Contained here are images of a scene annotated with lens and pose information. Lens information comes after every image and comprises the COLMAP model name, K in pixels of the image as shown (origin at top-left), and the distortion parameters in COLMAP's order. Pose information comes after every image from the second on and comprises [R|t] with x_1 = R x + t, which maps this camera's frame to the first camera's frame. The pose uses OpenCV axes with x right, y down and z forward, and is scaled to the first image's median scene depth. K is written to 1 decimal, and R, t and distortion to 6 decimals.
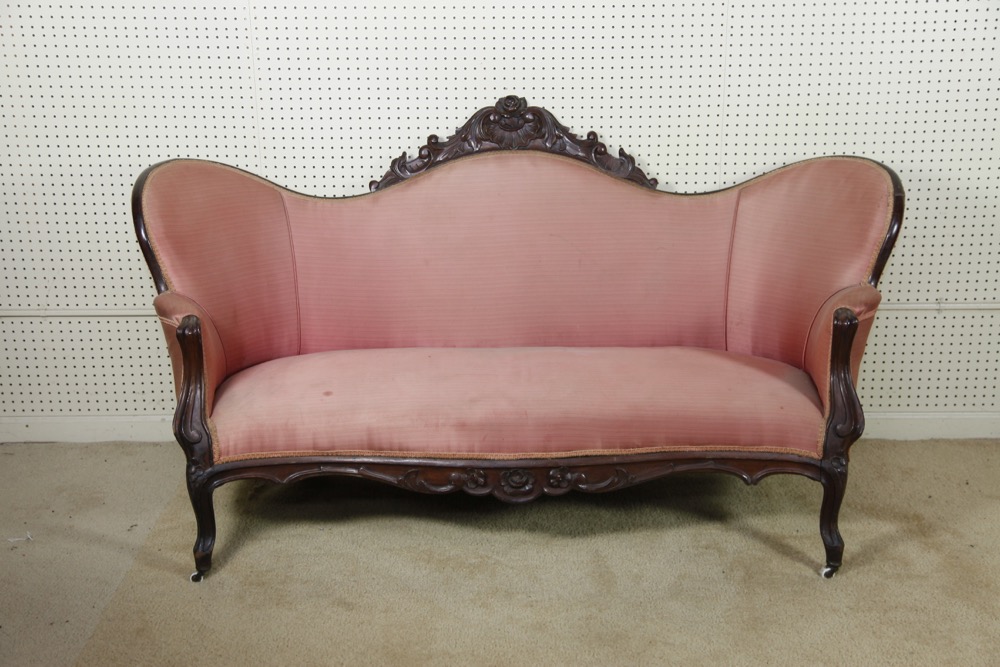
lens RADIAL K [[1303.7, 0, 509.0], [0, 1303.7, 338.6], [0, 0, 1]] dist [0.117305, 0.000000]
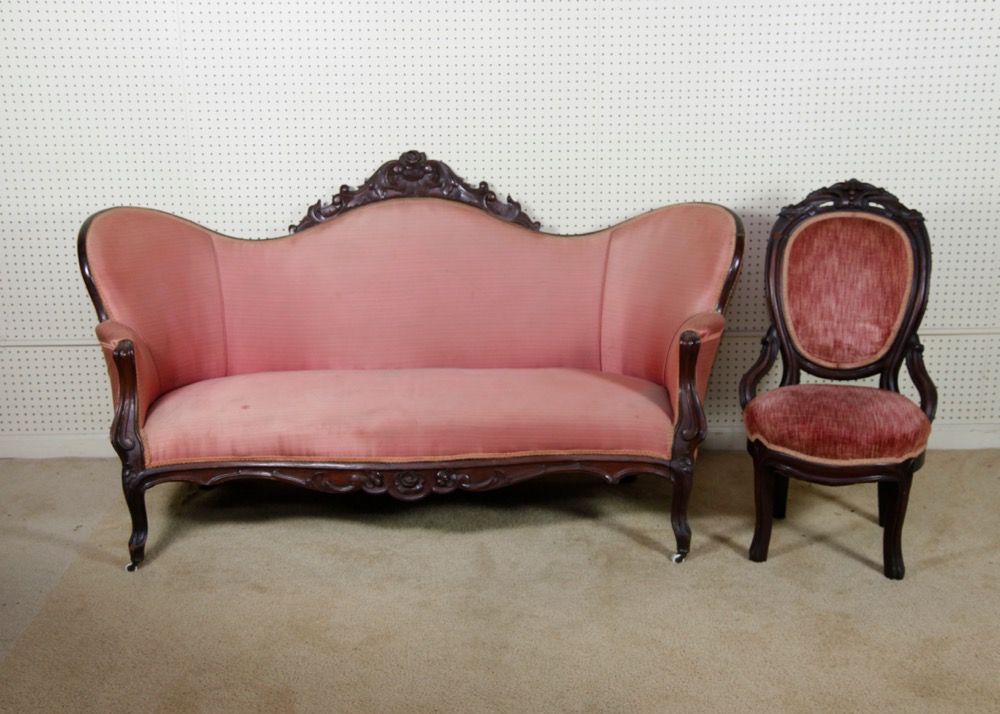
lens RADIAL K [[1258.4, 0, 490.9], [0, 1258.4, 349.0], [0, 0, 1]] dist [0.060981, 0.000000]
pose [[0.999887, -0.005732, 0.013932, 0.058296], [0.006151, 0.999525, -0.030210, 0.023945], [-0.013752, 0.030292, 0.999446, -0.107994]]
